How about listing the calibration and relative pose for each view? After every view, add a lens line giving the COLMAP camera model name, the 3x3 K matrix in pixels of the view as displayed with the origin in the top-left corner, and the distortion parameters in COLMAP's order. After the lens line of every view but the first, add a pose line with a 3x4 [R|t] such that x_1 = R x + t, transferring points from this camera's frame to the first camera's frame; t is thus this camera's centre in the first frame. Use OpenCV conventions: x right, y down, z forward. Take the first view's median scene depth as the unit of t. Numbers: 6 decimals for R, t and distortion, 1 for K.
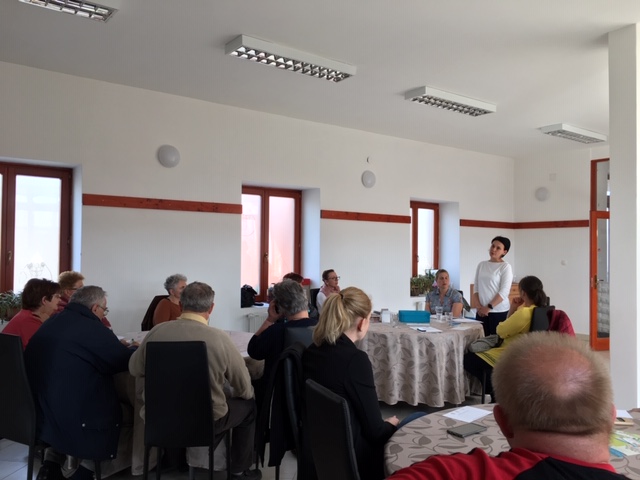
lens RADIAL K [[543.0, 0, 324.1], [0, 543.0, 254.3], [0, 0, 1]] dist [0.070987, -0.078821]
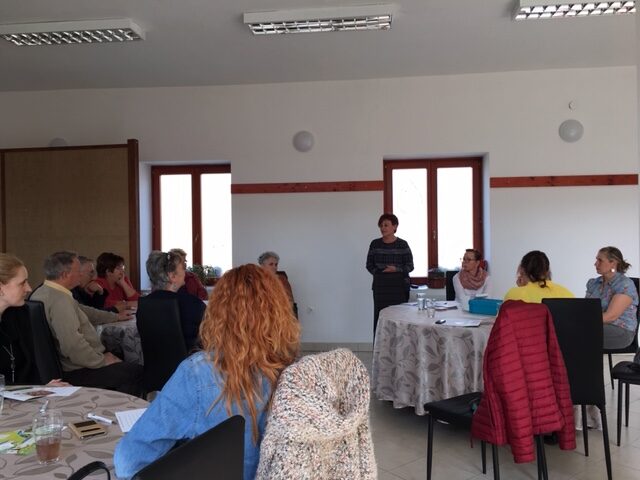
lens RADIAL K [[543.0, 0, 322.6], [0, 543.0, 234.6], [0, 0, 1]] dist [0.070987, -0.078821]
pose [[0.717999, -0.028052, -0.695479, 0.456026], [0.015555, 0.999585, -0.024259, 0.026213], [0.695870, 0.006600, 0.718137, 0.259843]]
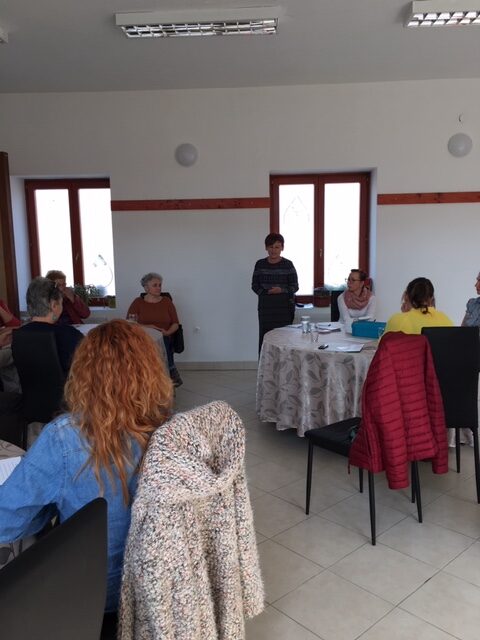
lens RADIAL K [[543.0, 0, 242.8], [0, 543.0, 314.0], [0, 0, 1]] dist [0.070987, -0.078821]
pose [[0.756510, 0.053018, -0.651830, 0.452696], [0.020376, 0.994314, 0.104523, 0.008755], [0.653665, -0.092354, 0.751128, 0.273764]]
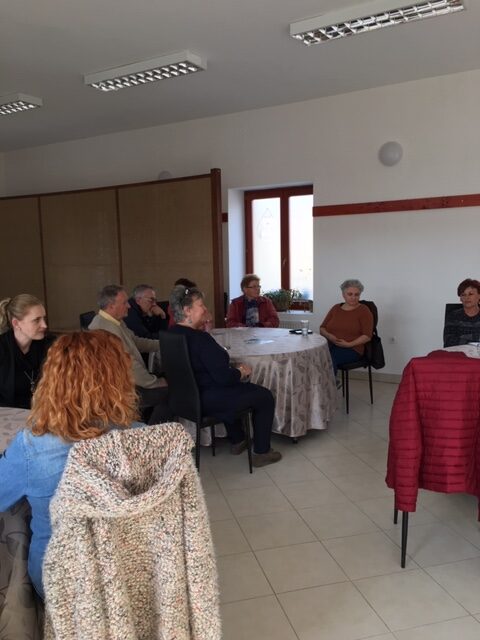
lens RADIAL K [[543.0, 0, 237.1], [0, 543.0, 316.2], [0, 0, 1]] dist [0.070987, -0.078821]
pose [[0.353210, 0.084328, -0.931736, 0.515924], [0.018213, 0.995121, 0.096969, 0.003505], [0.935367, -0.051220, 0.349951, 0.390086]]
